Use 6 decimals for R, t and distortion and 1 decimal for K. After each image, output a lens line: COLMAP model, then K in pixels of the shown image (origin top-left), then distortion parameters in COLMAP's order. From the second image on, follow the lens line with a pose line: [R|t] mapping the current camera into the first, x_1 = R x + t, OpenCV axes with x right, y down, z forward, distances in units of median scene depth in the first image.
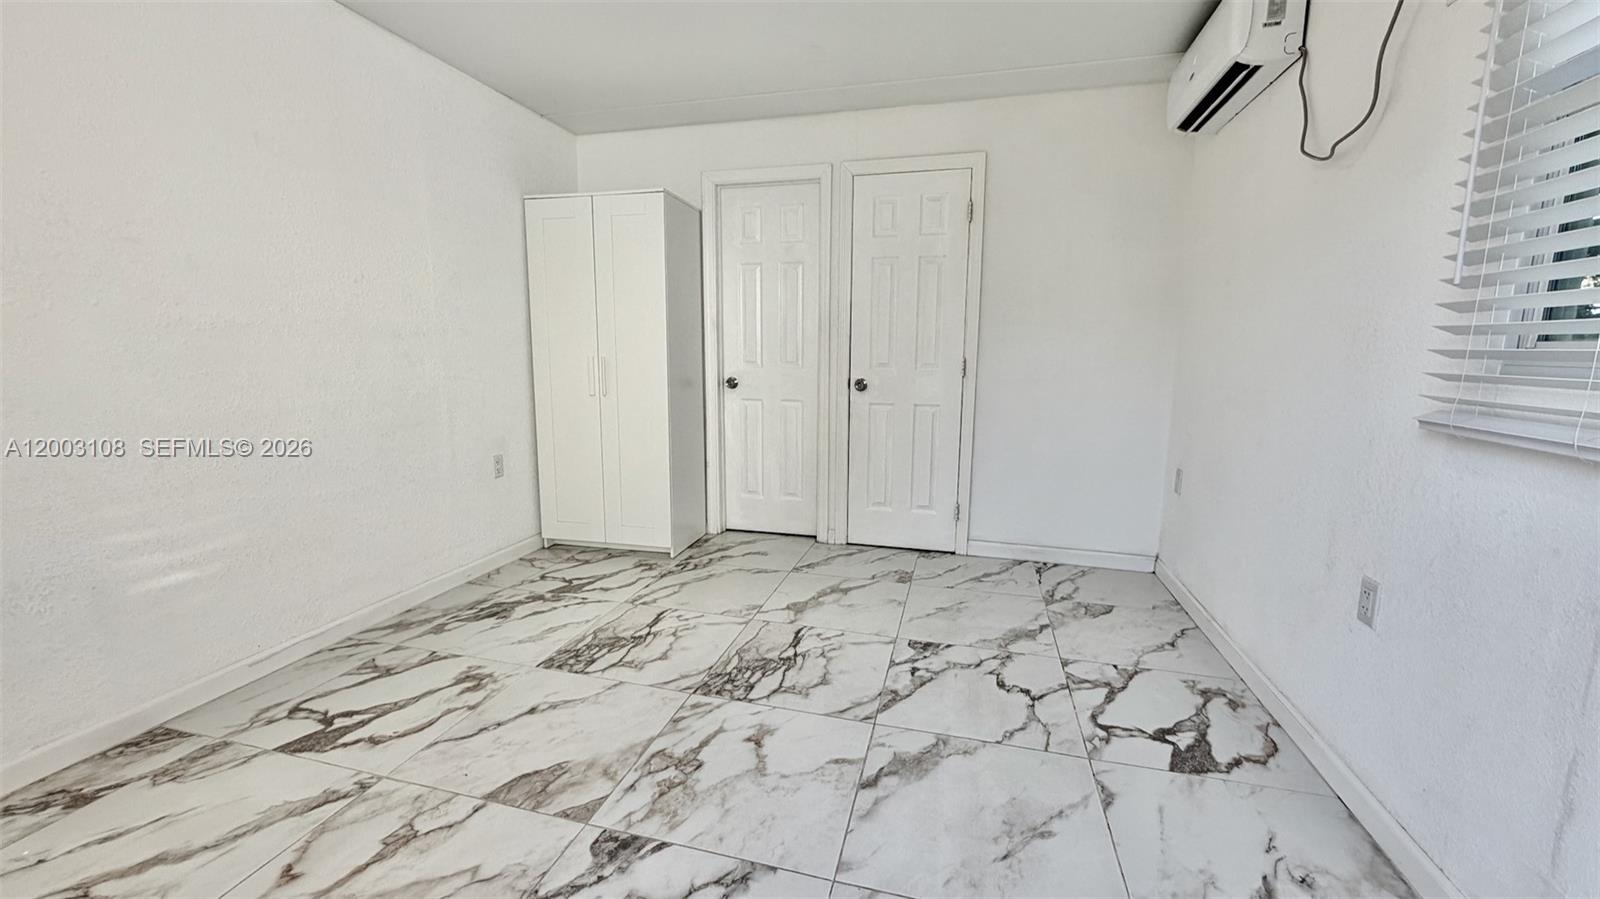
lens RADIAL K [[633.7, 0, 796.2], [0, 633.7, 446.1], [0, 0, 1]] dist [-0.000215, 0.000387]
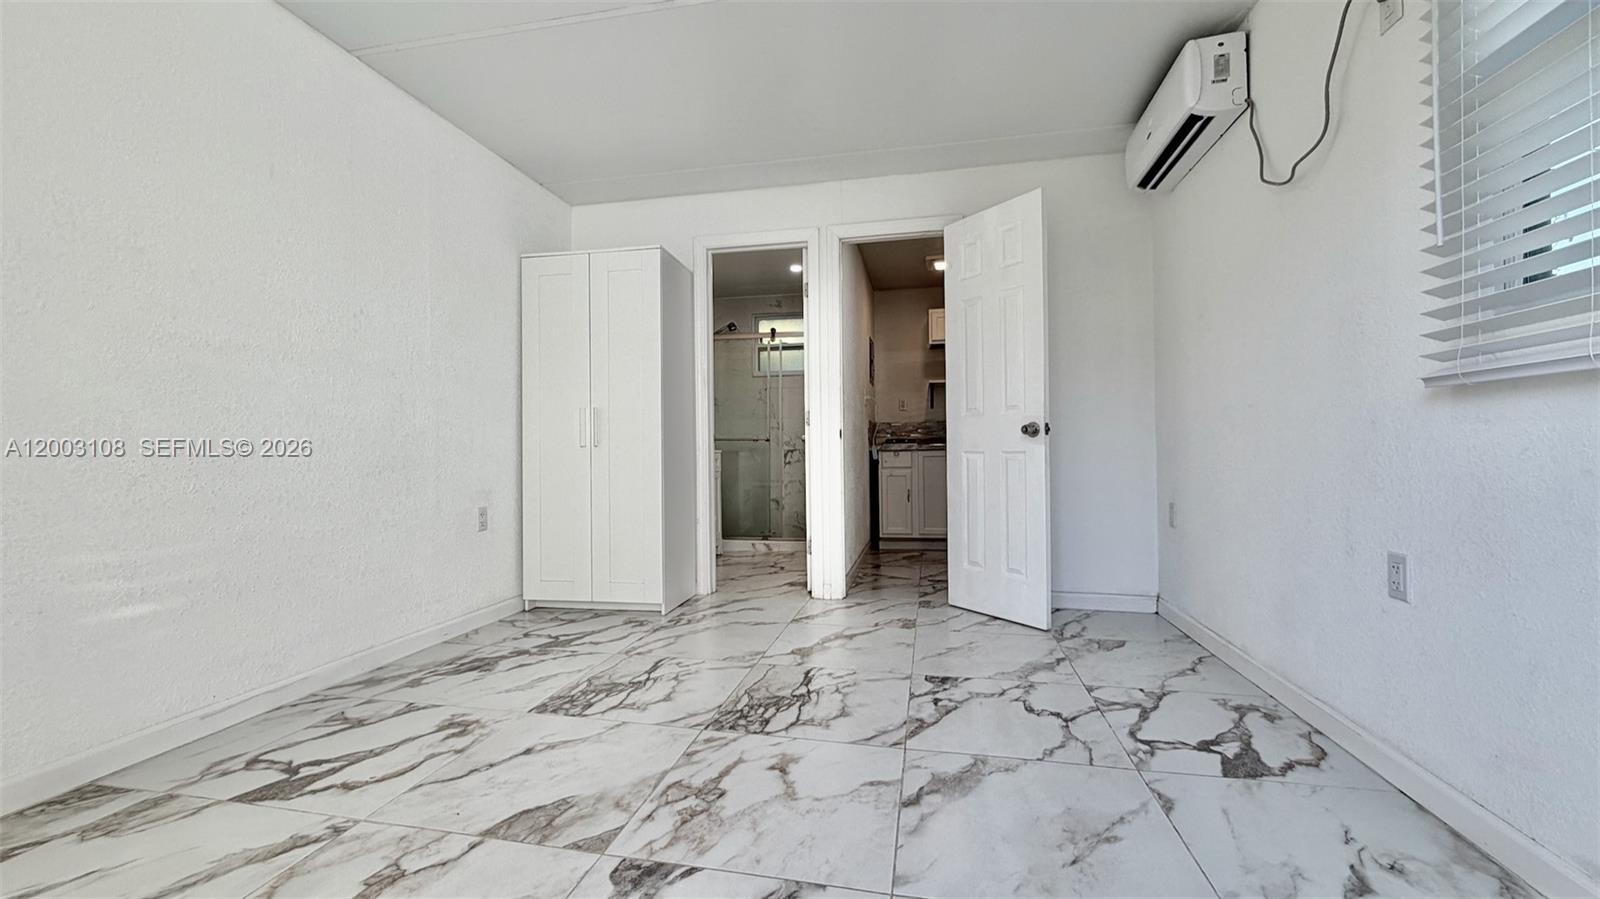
lens RADIAL K [[633.7, 0, 796.2], [0, 633.7, 446.1], [0, 0, 1]] dist [-0.000215, 0.000387]
pose [[0.998387, -0.015698, 0.054569, -0.081165], [0.024053, 0.987462, -0.156014, 0.144590], [-0.051436, 0.157075, 0.986246, 0.023452]]
